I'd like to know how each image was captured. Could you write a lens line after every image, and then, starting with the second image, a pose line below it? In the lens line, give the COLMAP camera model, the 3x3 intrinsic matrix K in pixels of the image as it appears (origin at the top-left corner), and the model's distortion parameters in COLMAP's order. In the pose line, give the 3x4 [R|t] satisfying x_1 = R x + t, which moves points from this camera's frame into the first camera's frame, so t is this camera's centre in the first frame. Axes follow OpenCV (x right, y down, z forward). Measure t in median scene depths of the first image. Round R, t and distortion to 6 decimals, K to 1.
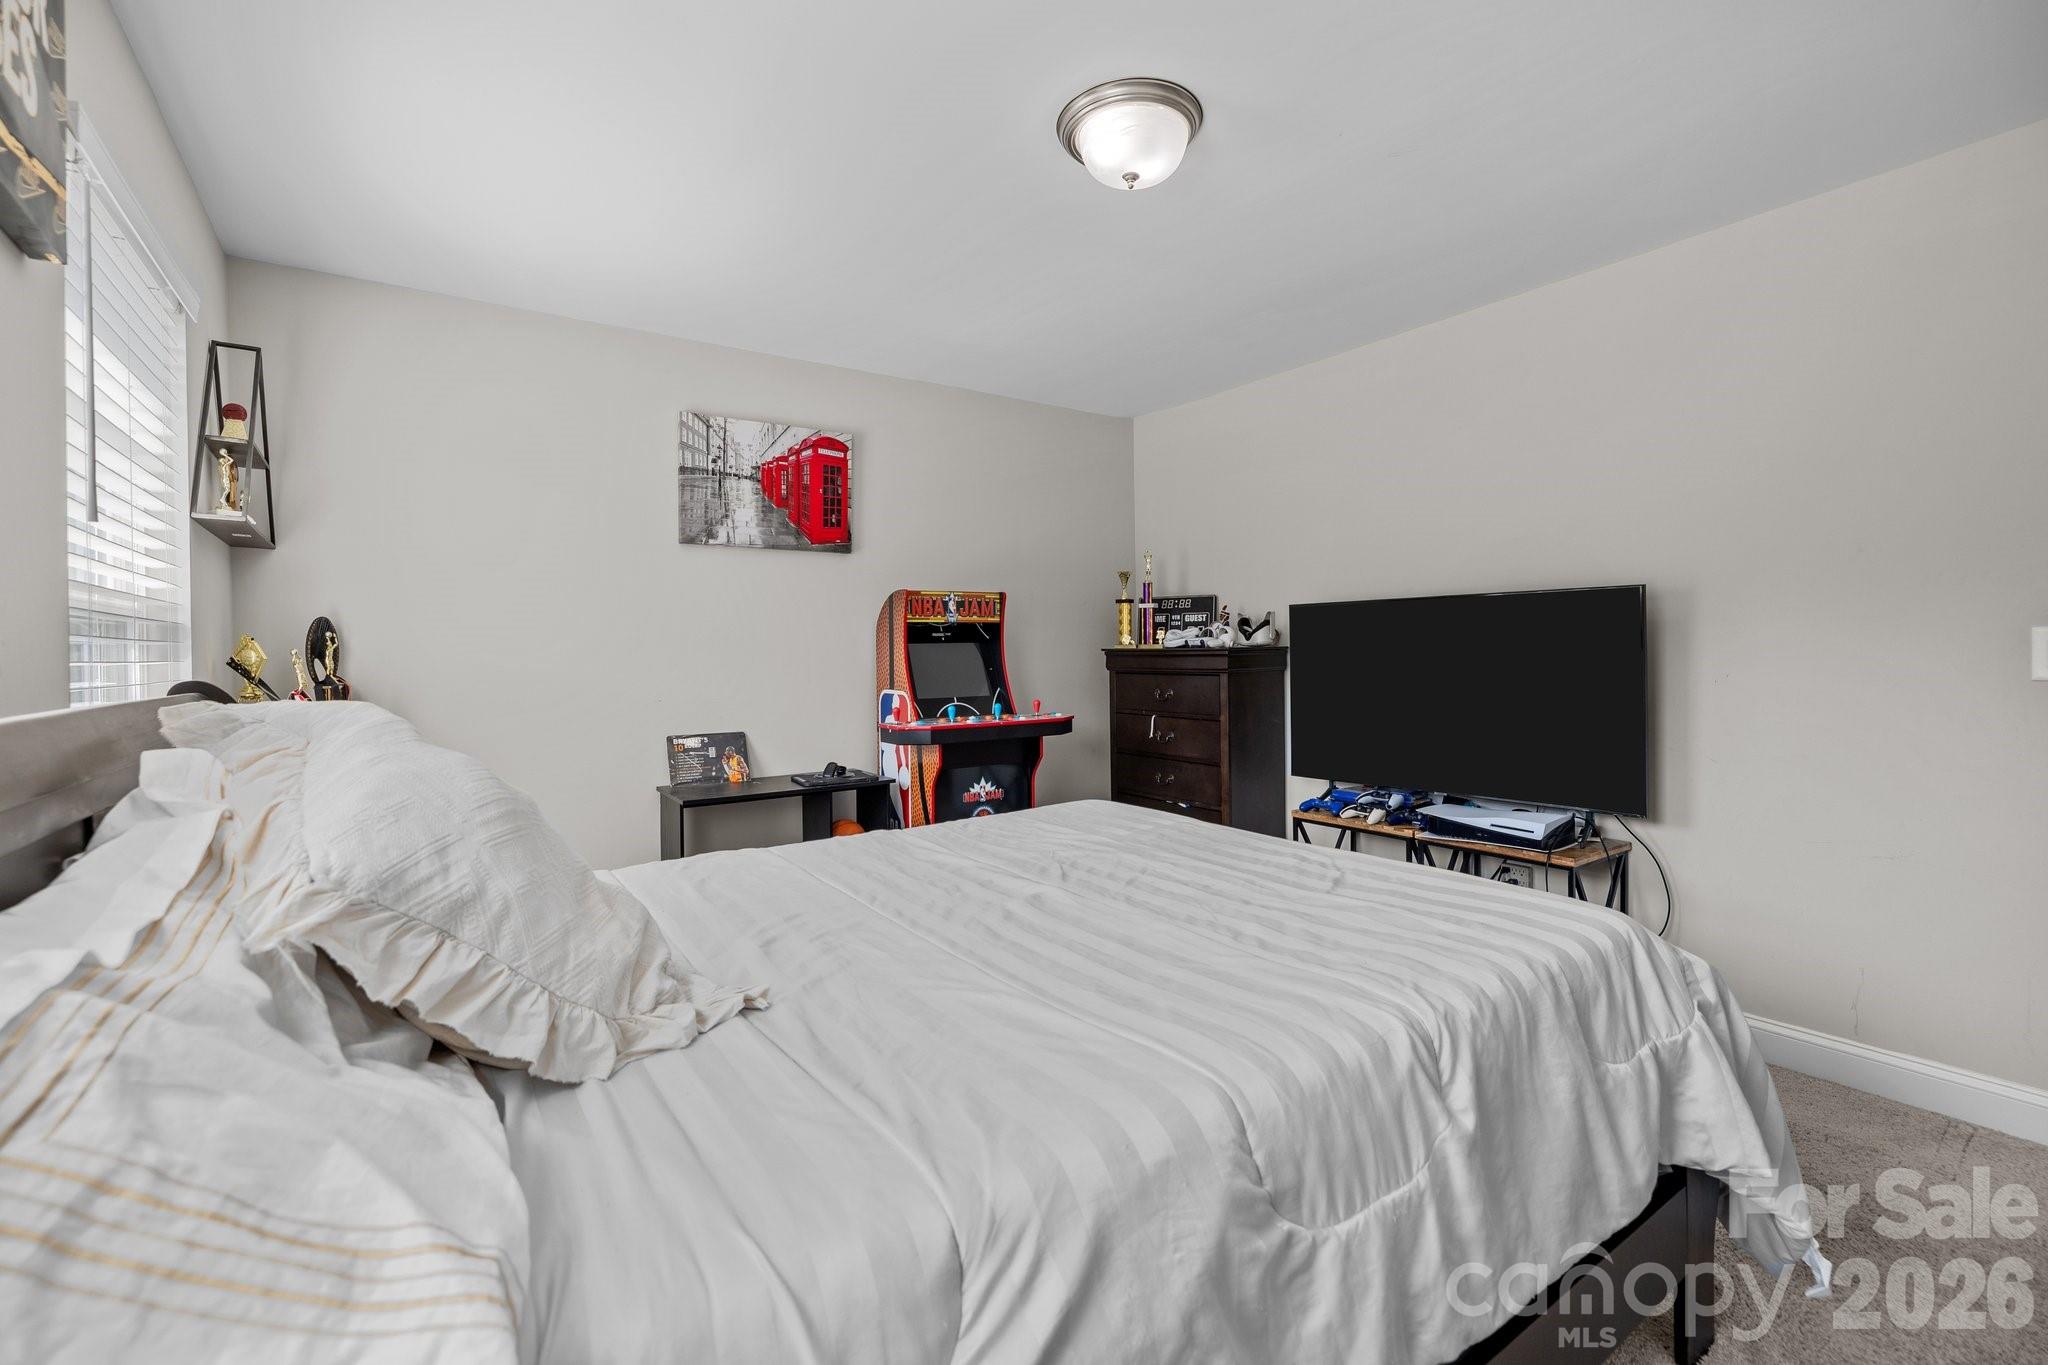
lens RADIAL K [[879.0, 0, 1021.8], [0, 879.0, 652.7], [0, 0, 1]] dist [-0.000173, 0.000026]
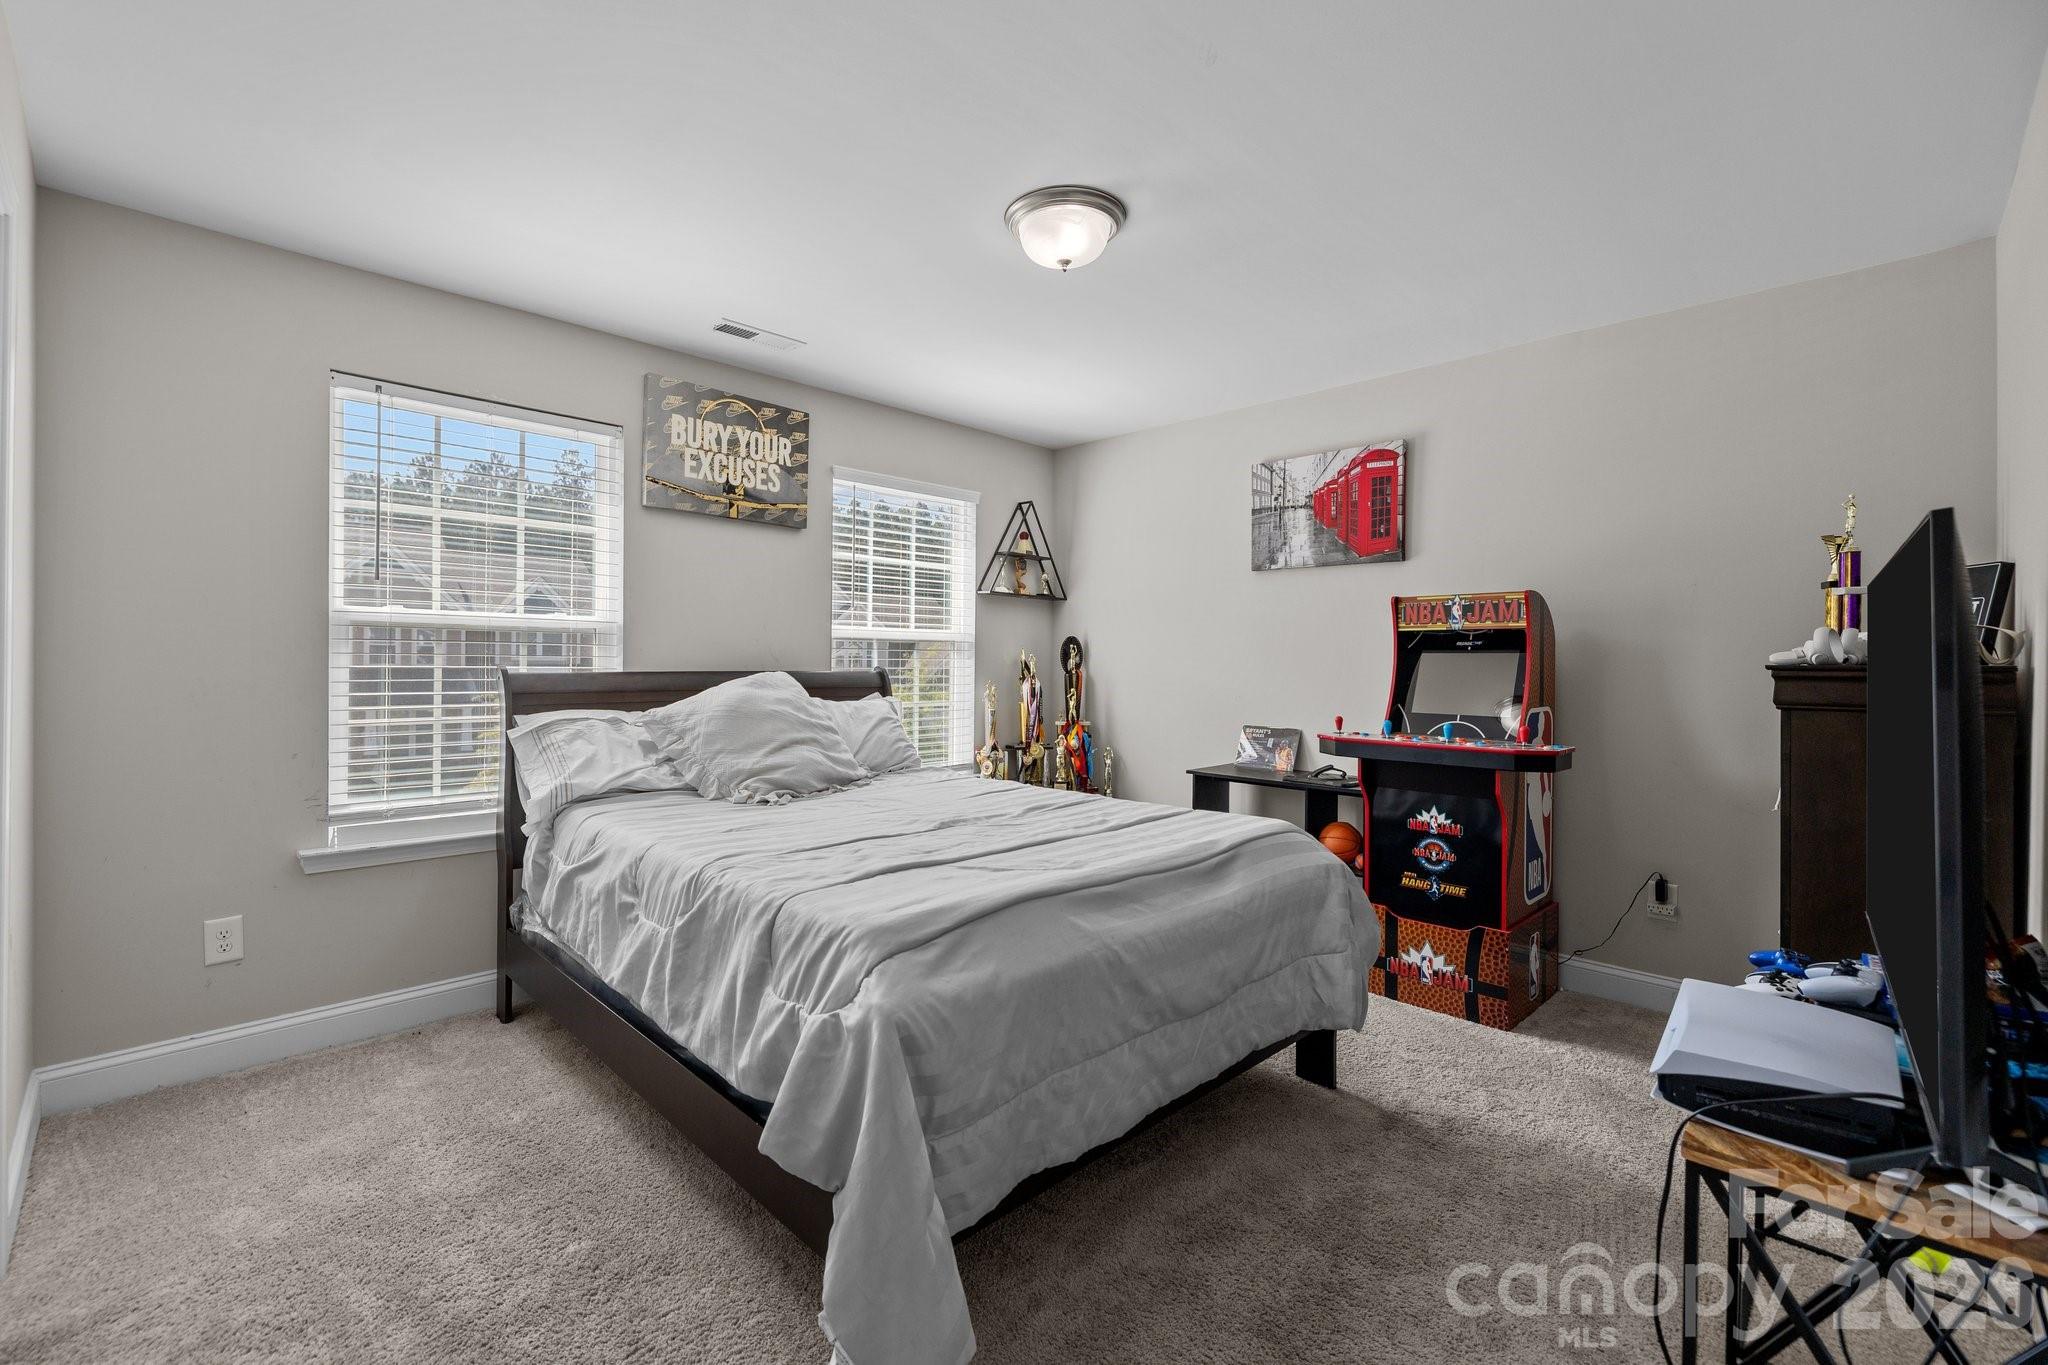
lens RADIAL K [[870.5, 0, 1006.3], [0, 870.5, 662.2], [0, 0, 1]] dist [0.000077, 0.000135]
pose [[0.176844, 0.018482, -0.984065, 0.722295], [-0.011253, 0.999796, 0.016756, -0.011738], [0.984175, 0.008110, 0.177016, 0.415417]]
